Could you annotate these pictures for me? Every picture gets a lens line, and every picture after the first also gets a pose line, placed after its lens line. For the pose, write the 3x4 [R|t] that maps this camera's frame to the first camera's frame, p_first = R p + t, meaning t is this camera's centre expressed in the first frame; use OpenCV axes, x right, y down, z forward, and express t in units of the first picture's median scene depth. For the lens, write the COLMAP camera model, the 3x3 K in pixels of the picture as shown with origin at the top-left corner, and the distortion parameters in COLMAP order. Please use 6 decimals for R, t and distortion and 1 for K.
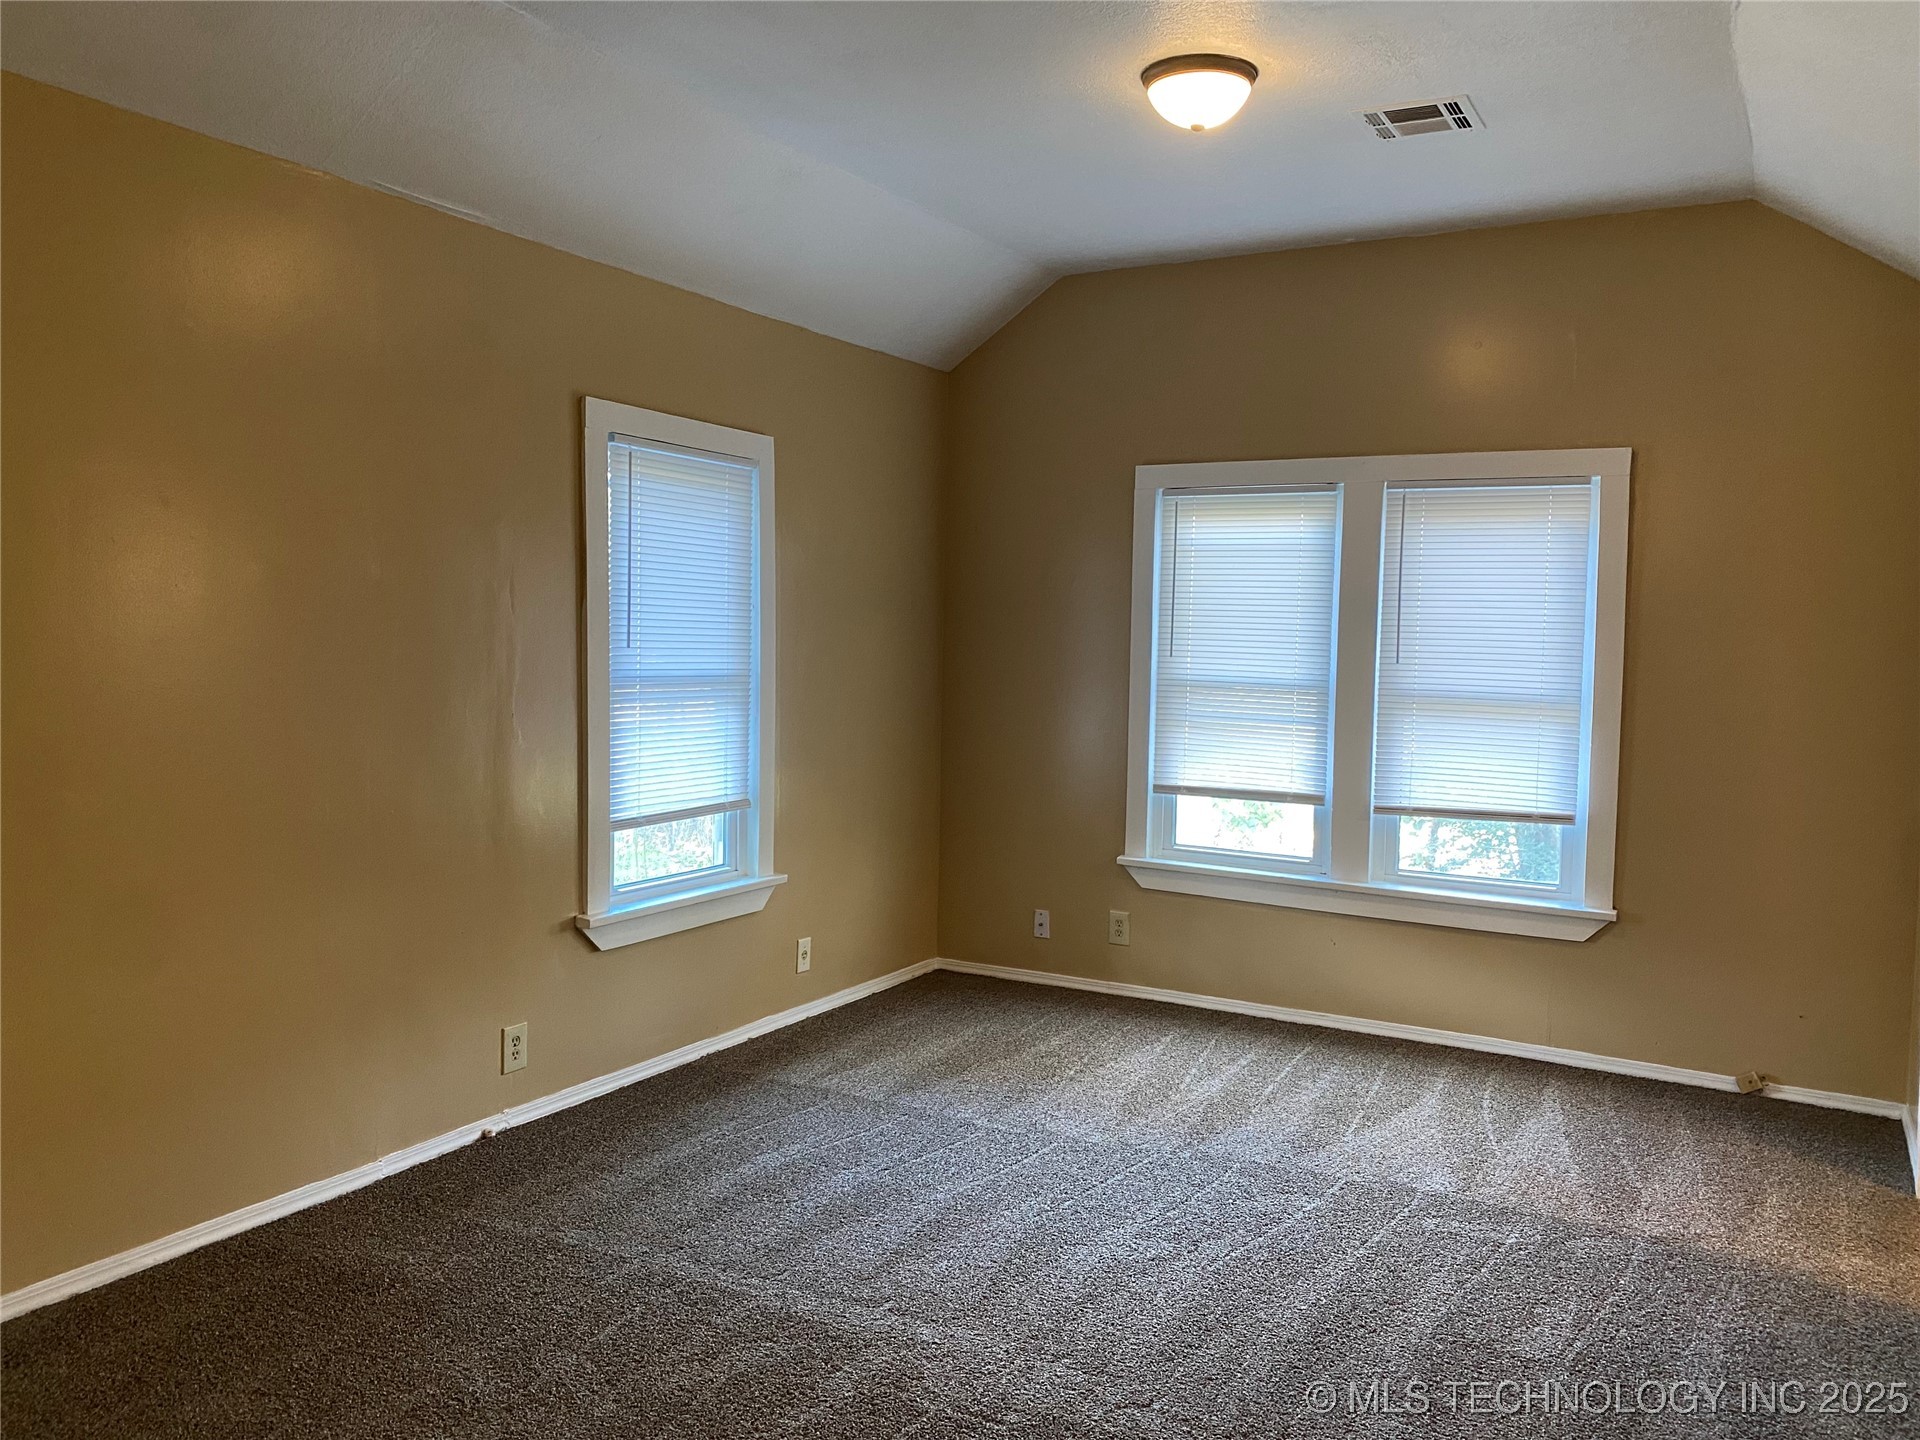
lens RADIAL K [[1446.3, 0, 917.8], [0, 1446.3, 718.7], [0, 0, 1]] dist [0.100057, -0.118298]
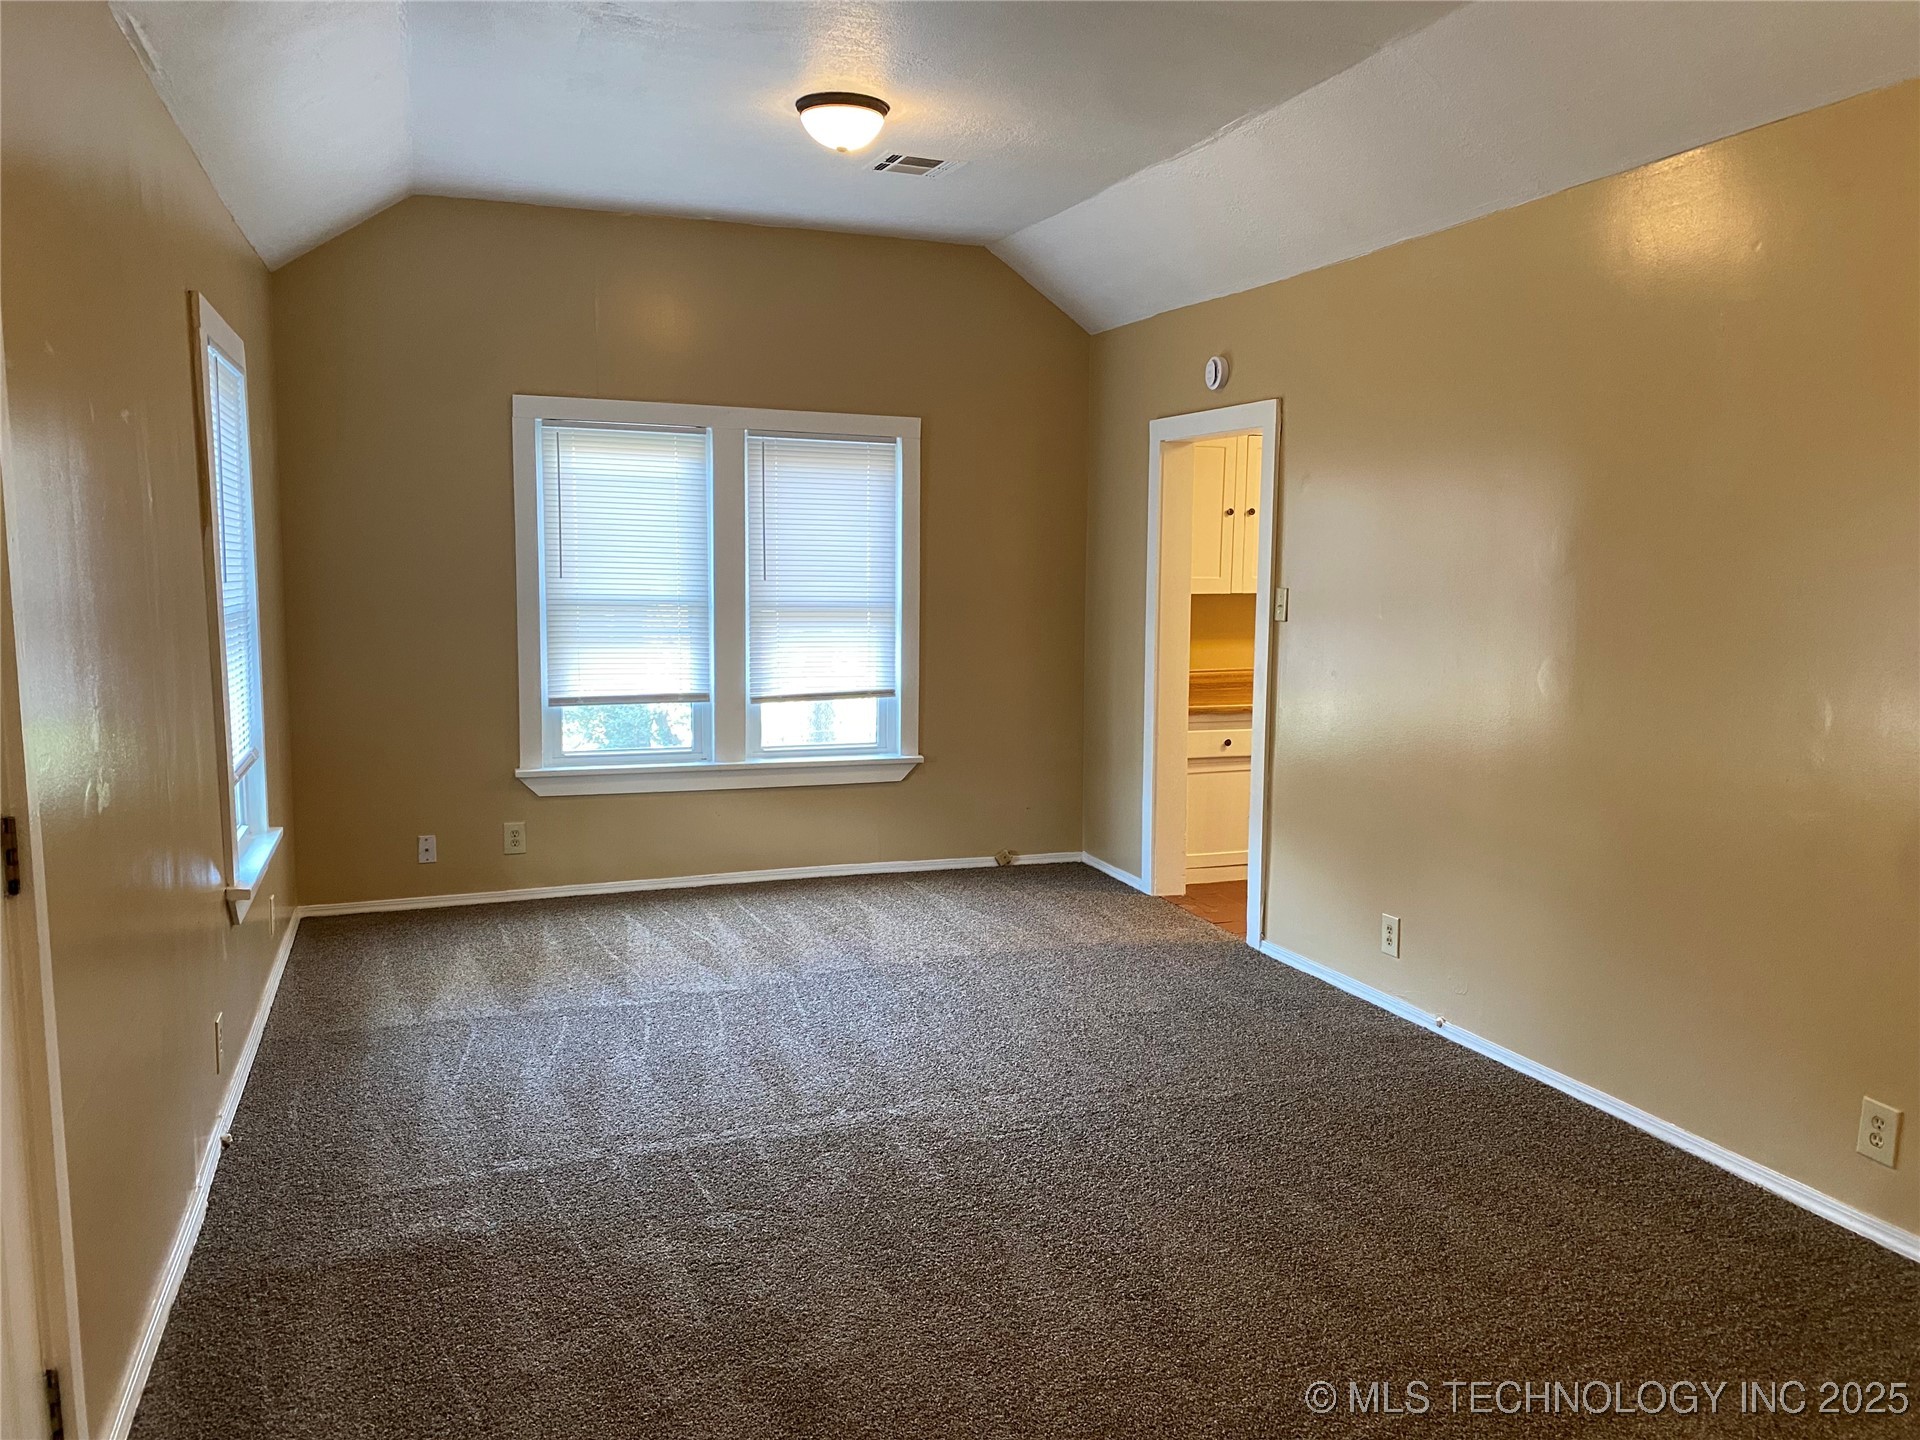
lens RADIAL K [[1446.3, 0, 917.8], [0, 1446.3, 718.7], [0, 0, 1]] dist [0.100057, -0.118298]
pose [[0.656681, -0.091204, 0.748633, -0.515826], [0.055134, 0.995810, 0.072954, -0.003339], [-0.752151, -0.006632, 0.658958, 0.097382]]
